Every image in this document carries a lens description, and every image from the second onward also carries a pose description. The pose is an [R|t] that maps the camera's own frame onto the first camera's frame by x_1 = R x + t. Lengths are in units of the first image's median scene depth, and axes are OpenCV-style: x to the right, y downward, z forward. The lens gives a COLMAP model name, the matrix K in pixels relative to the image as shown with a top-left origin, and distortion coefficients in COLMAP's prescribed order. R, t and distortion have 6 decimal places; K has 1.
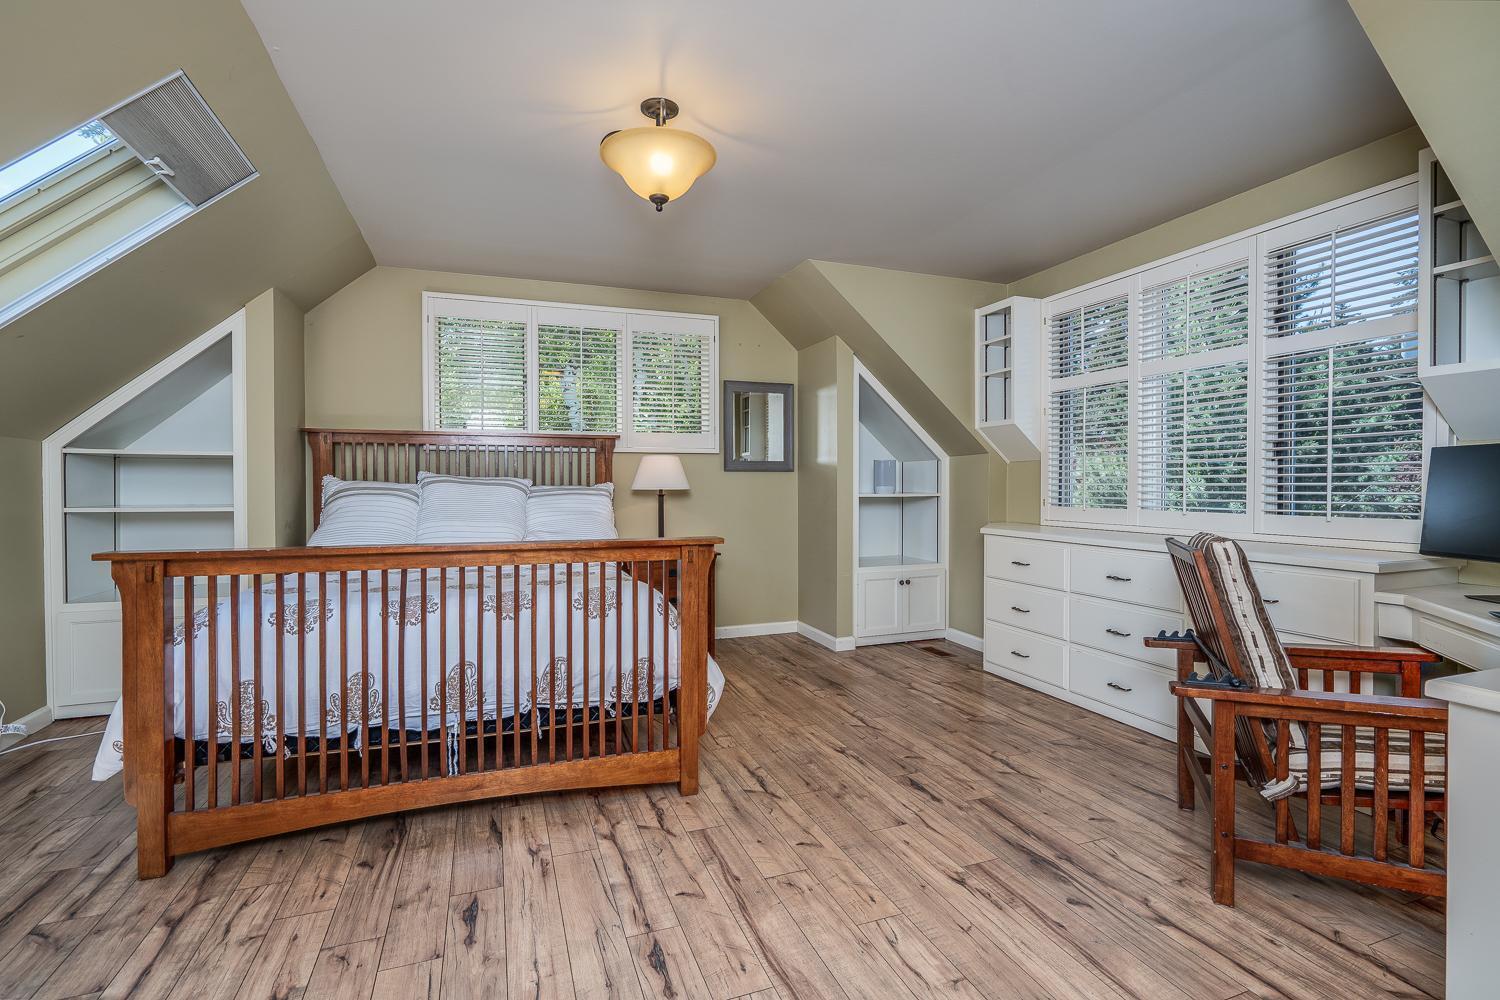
lens RADIAL K [[685.6, 0, 744.1], [0, 685.6, 493.6], [0, 0, 1]] dist [-0.000839, -0.000101]
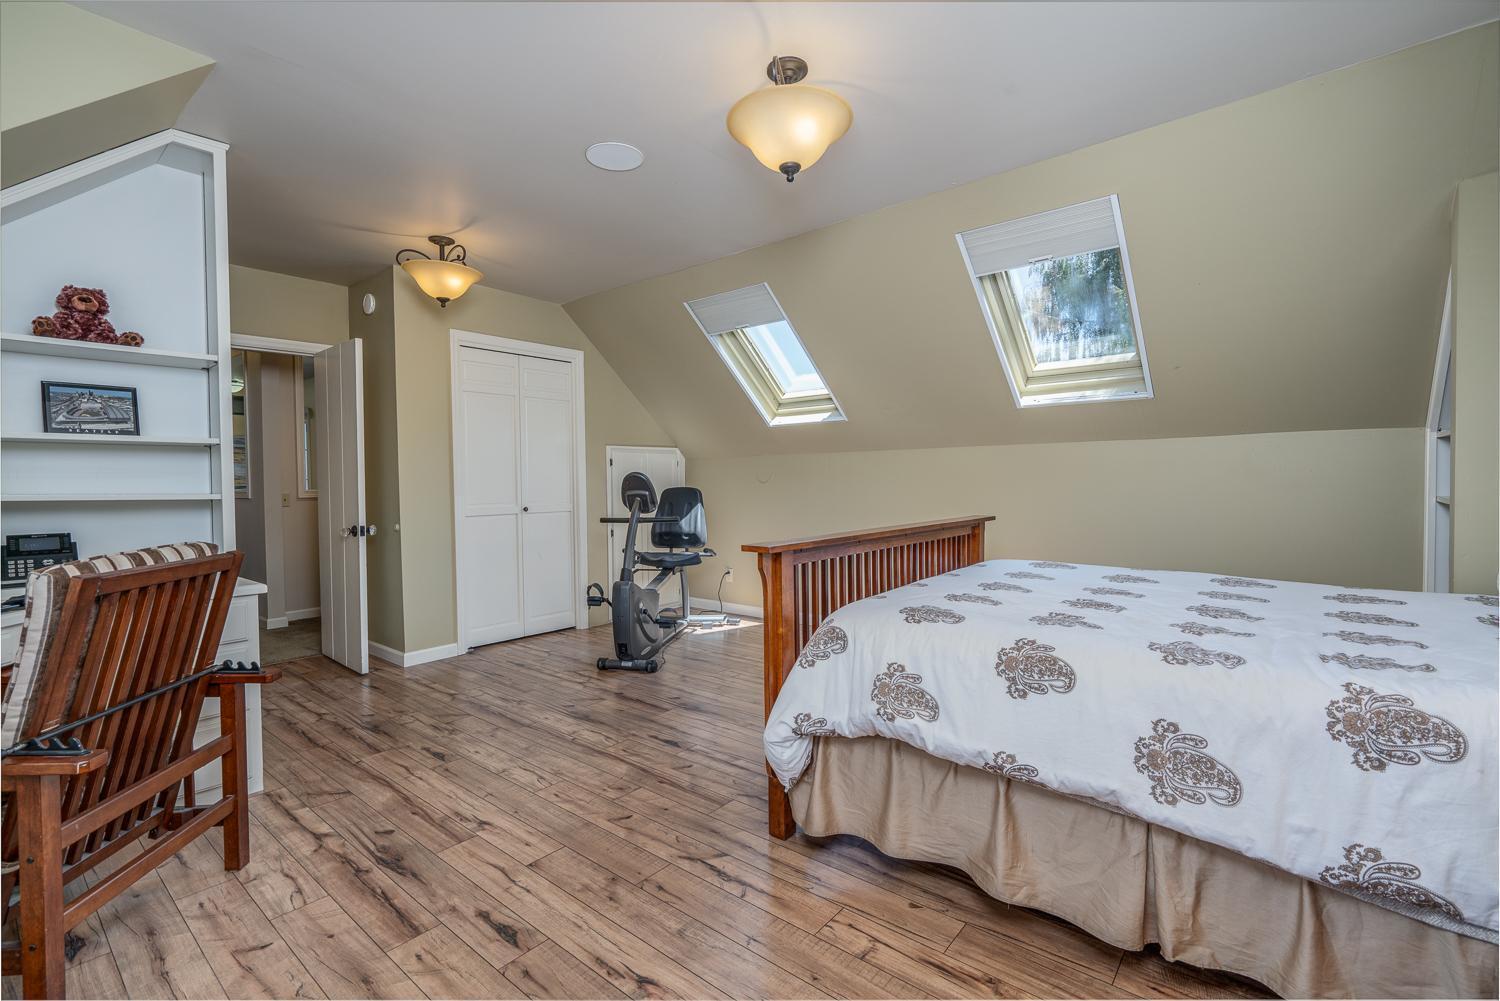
lens RADIAL K [[685.6, 0, 744.1], [0, 685.6, 494.1], [0, 0, 1]] dist [-0.000839, -0.000101]
pose [[-0.871764, 0.019944, -0.489521, 0.463126], [0.008075, 0.999620, 0.026347, -0.024501], [0.489860, 0.019016, -0.871594, 2.116518]]
